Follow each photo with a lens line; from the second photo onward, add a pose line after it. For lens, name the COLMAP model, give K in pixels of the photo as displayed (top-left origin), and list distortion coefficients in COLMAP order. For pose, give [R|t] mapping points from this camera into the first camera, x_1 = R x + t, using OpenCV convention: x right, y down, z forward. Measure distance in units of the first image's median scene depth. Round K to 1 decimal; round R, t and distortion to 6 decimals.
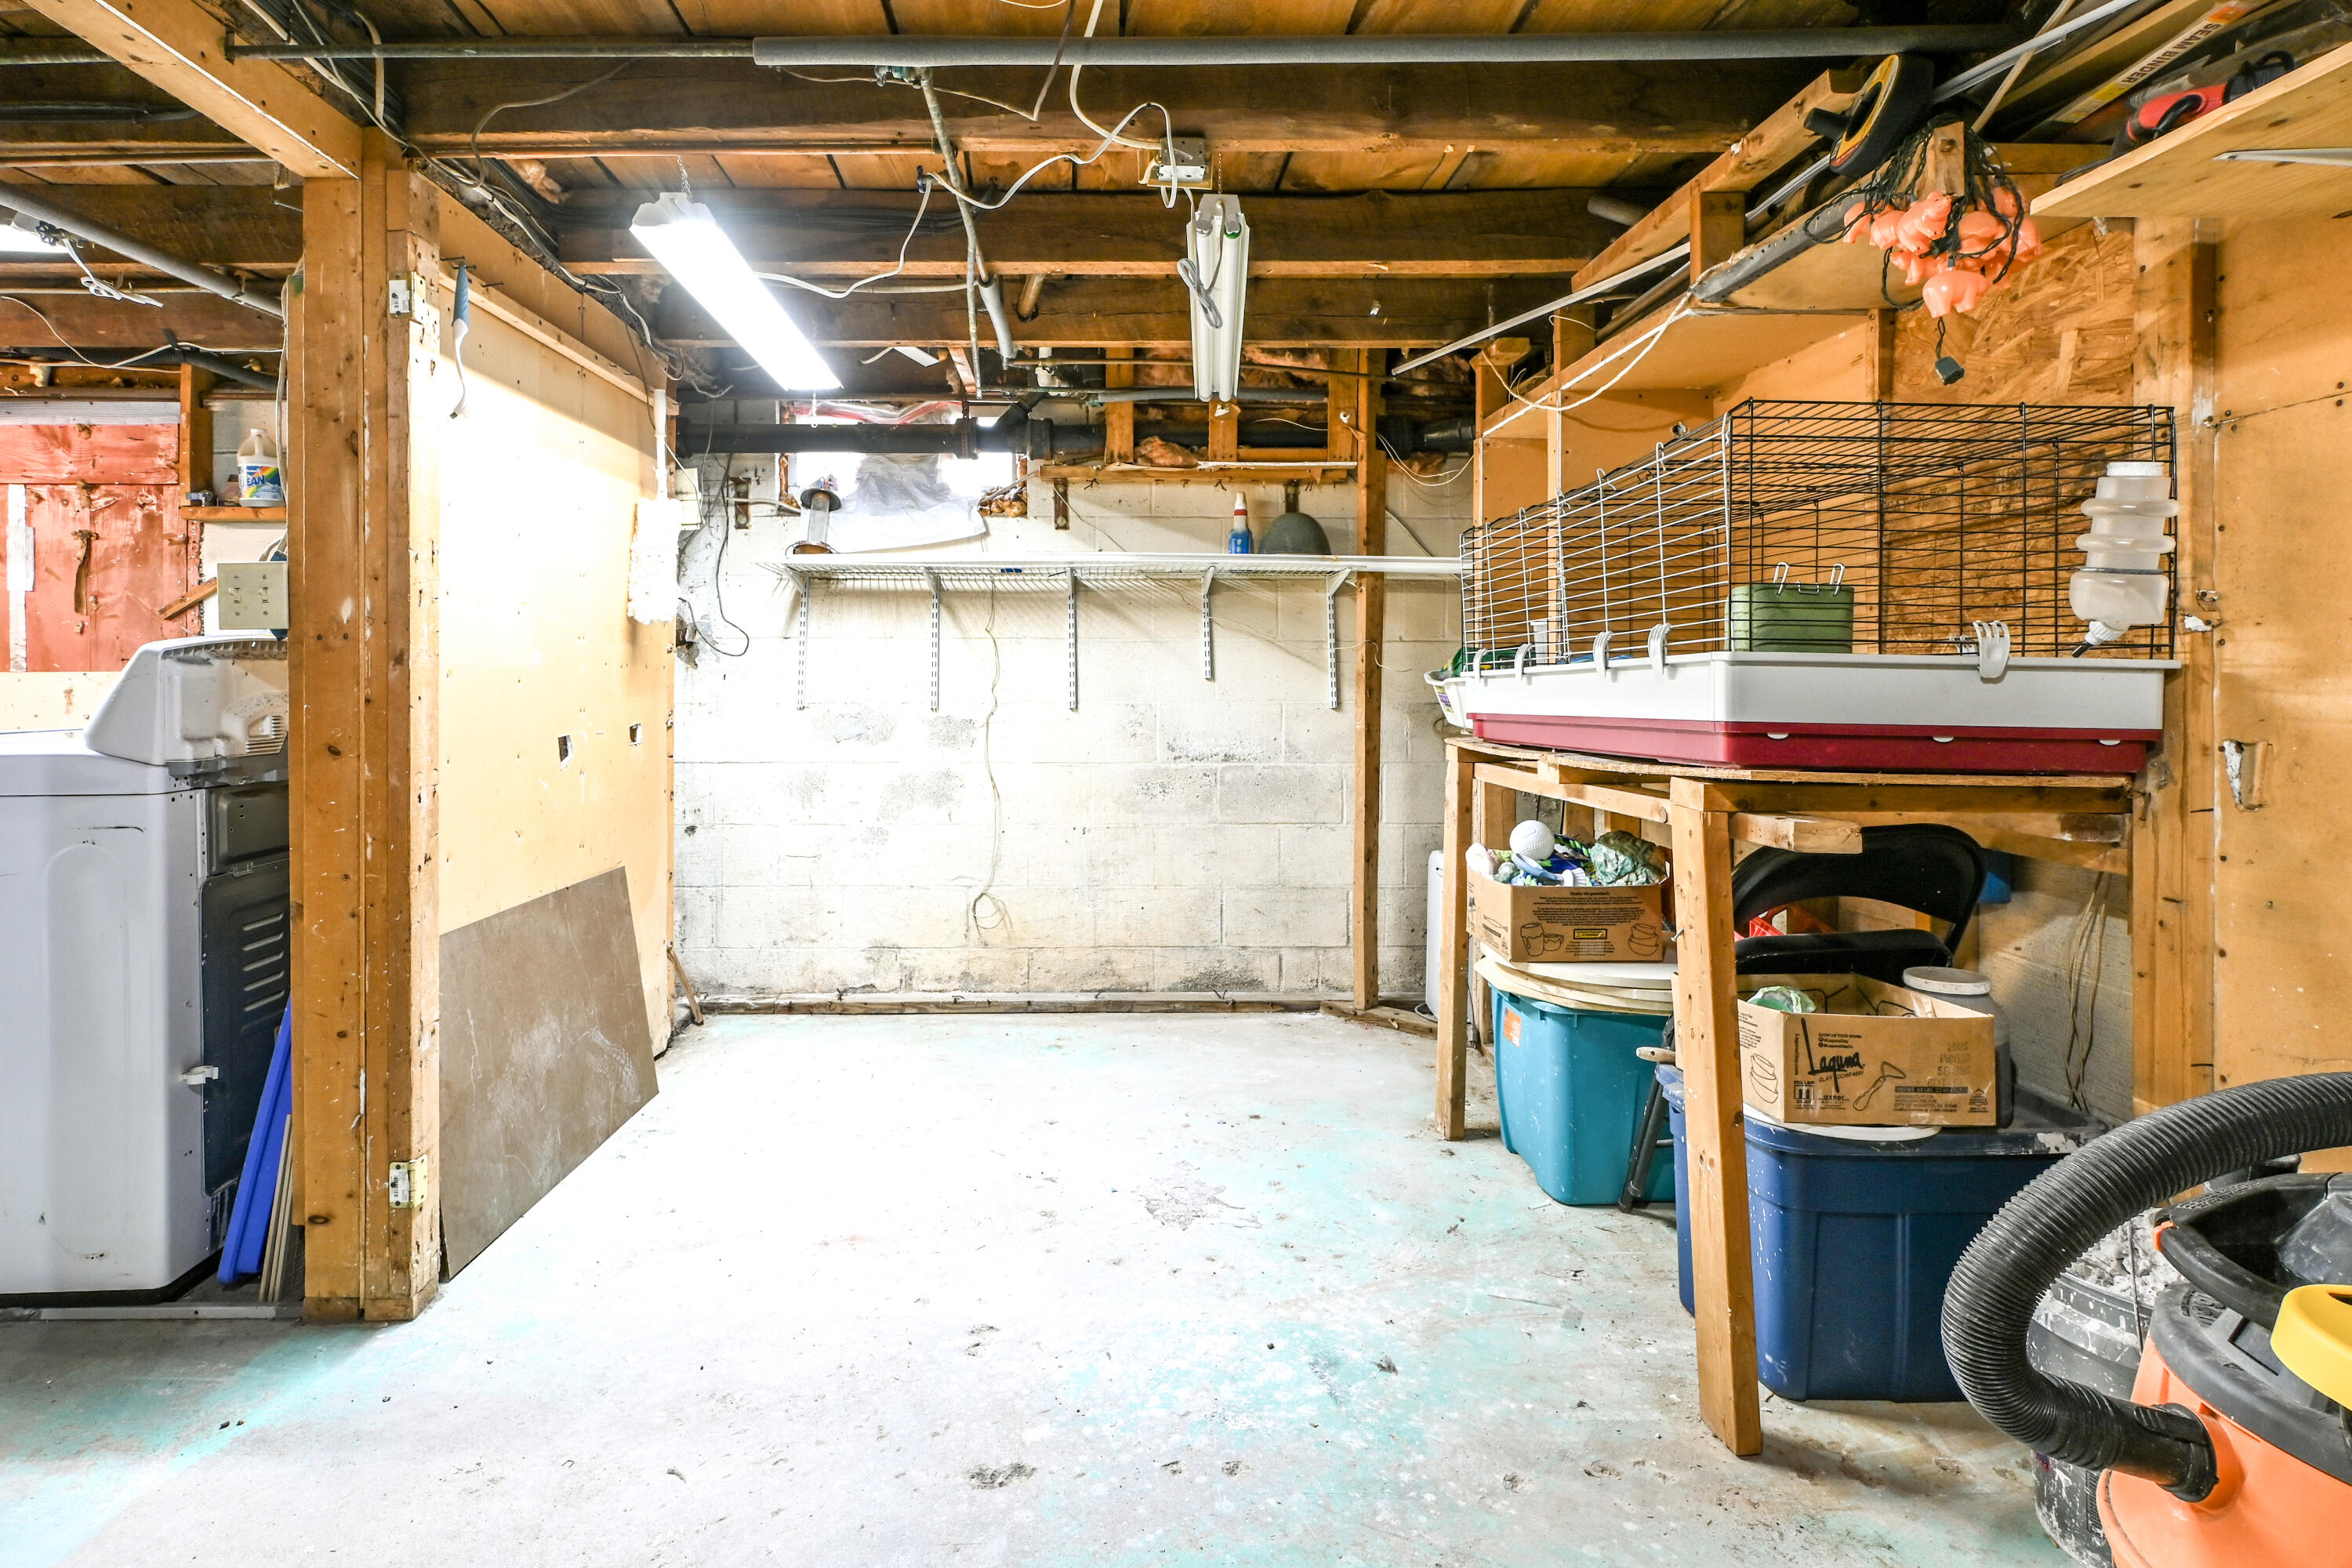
lens RADIAL K [[1184.7, 0, 1164.7], [0, 1184.7, 717.4], [0, 0, 1]] dist [-0.000117, 0.000977]
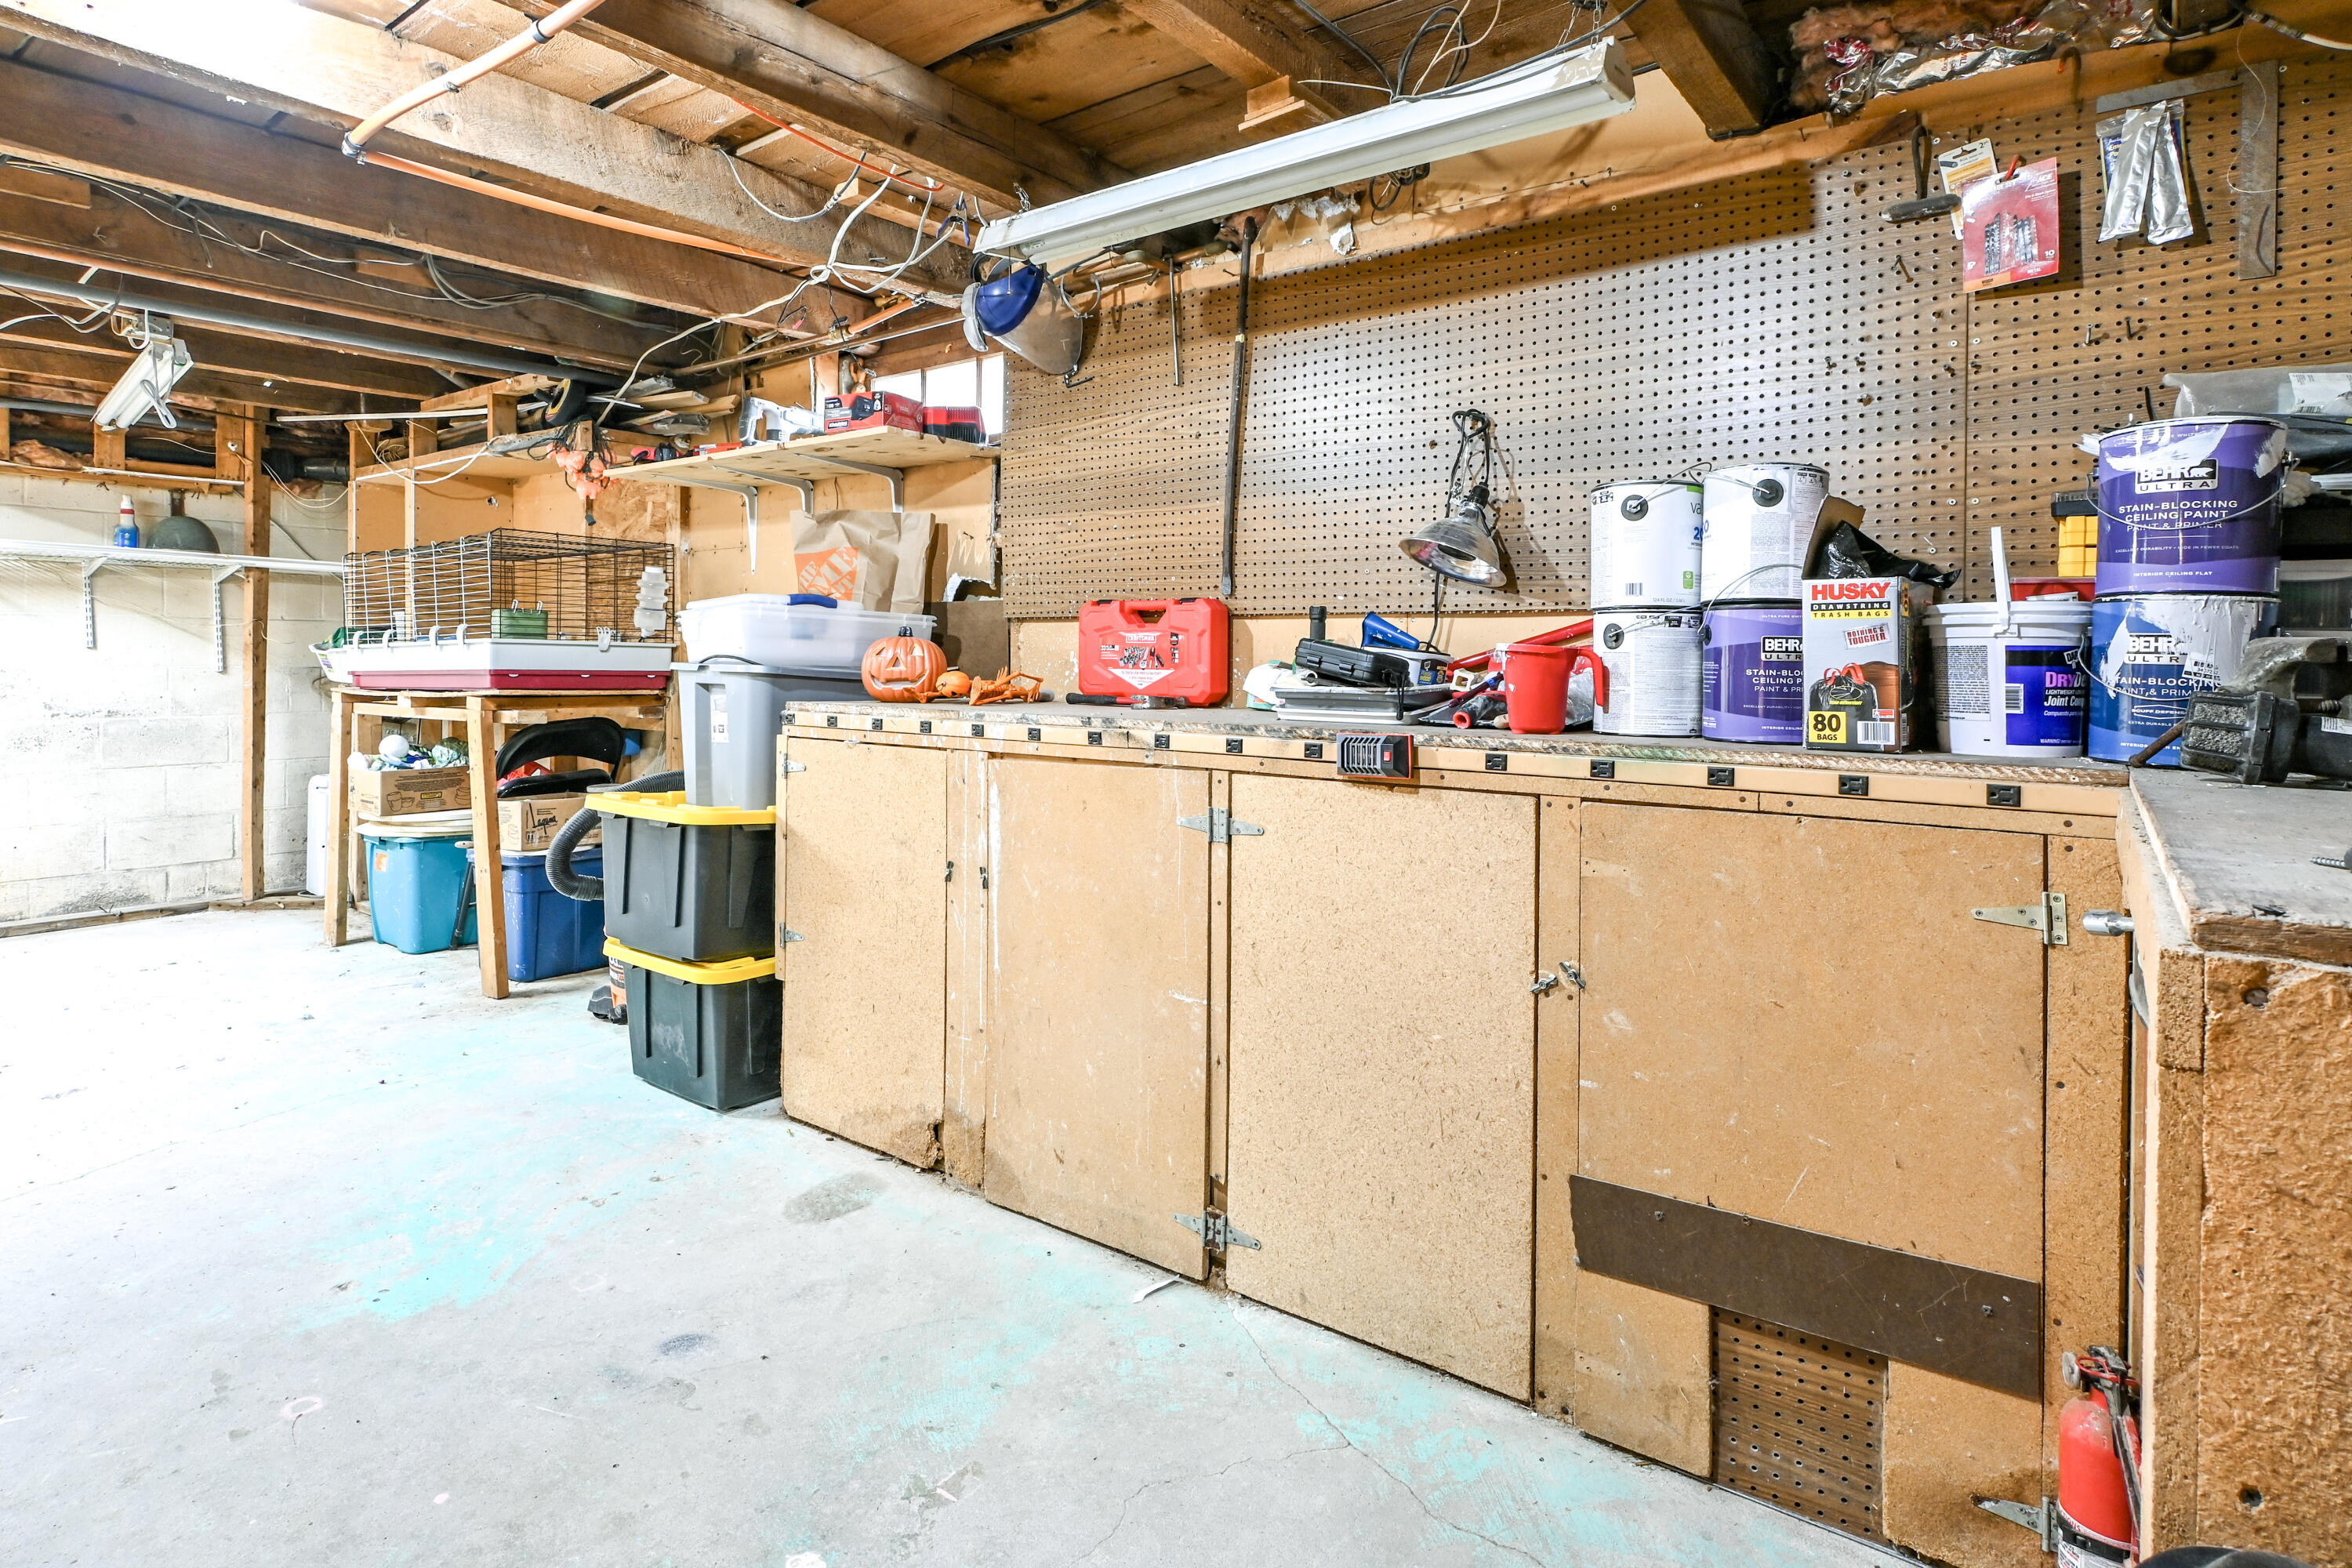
lens RADIAL K [[1210.6, 0, 1124.0], [0, 1210.6, 646.2], [0, 0, 1]] dist [0.001227, -0.000090]
pose [[0.666625, 0.007082, 0.745360, -0.200768], [0.018670, 0.999483, -0.026194, 0.019447], [-0.745160, 0.031378, 0.666148, -0.656673]]
